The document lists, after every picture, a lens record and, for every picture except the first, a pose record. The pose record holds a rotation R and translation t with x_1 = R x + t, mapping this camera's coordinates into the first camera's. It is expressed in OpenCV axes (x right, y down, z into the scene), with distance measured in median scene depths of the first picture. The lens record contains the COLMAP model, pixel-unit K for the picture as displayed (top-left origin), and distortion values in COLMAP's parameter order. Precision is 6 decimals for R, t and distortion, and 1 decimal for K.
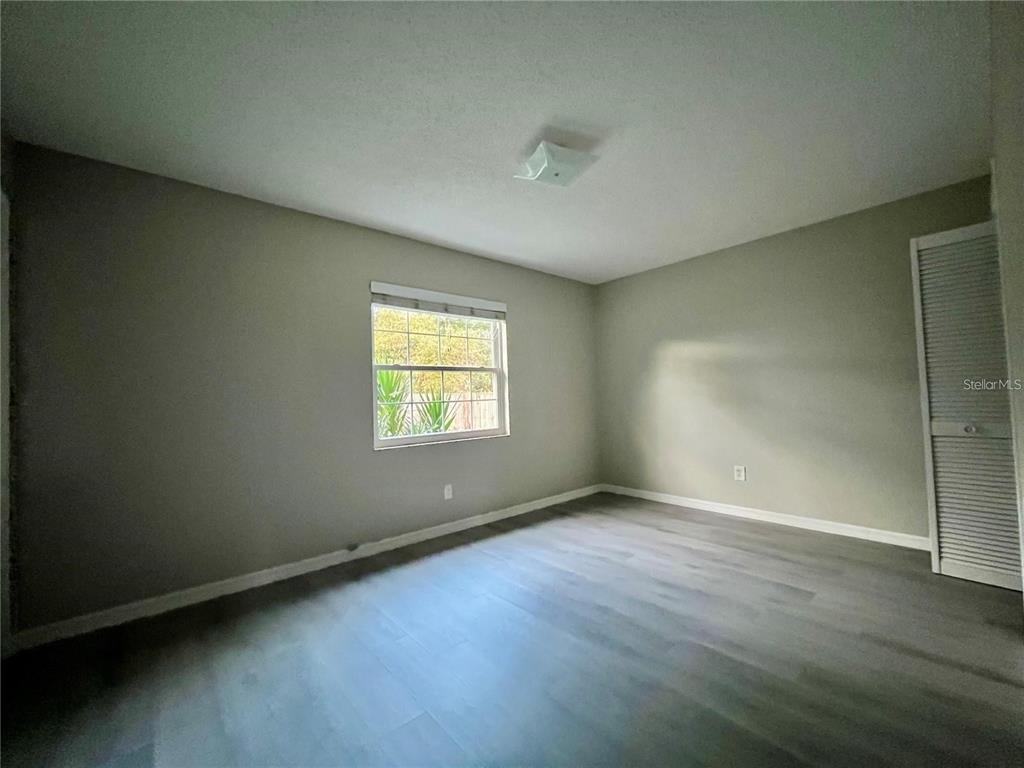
lens RADIAL K [[415.3, 0, 507.1], [0, 415.3, 382.9], [0, 0, 1]] dist [0.000320, 0.000043]
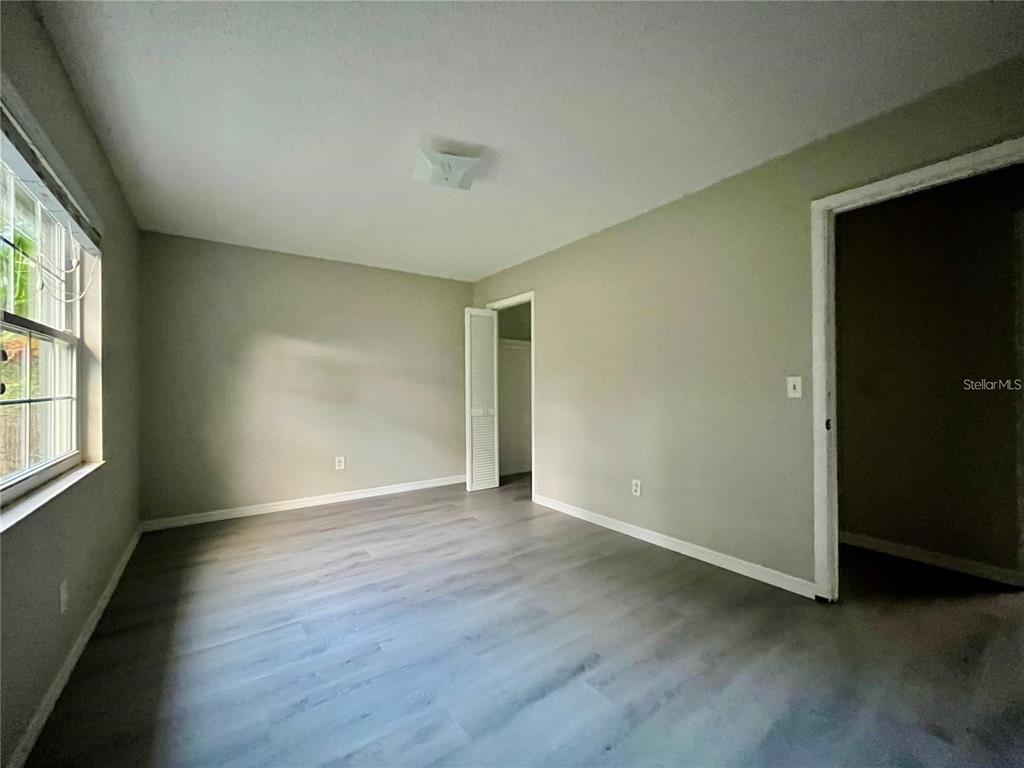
lens RADIAL K [[415.3, 0, 507.1], [0, 415.3, 382.9], [0, 0, 1]] dist [0.000320, 0.000043]
pose [[0.104168, 0.037042, 0.993870, -0.715477], [-0.029036, 0.998993, -0.034190, 0.032279], [-0.994136, -0.025297, 0.105139, 0.590282]]
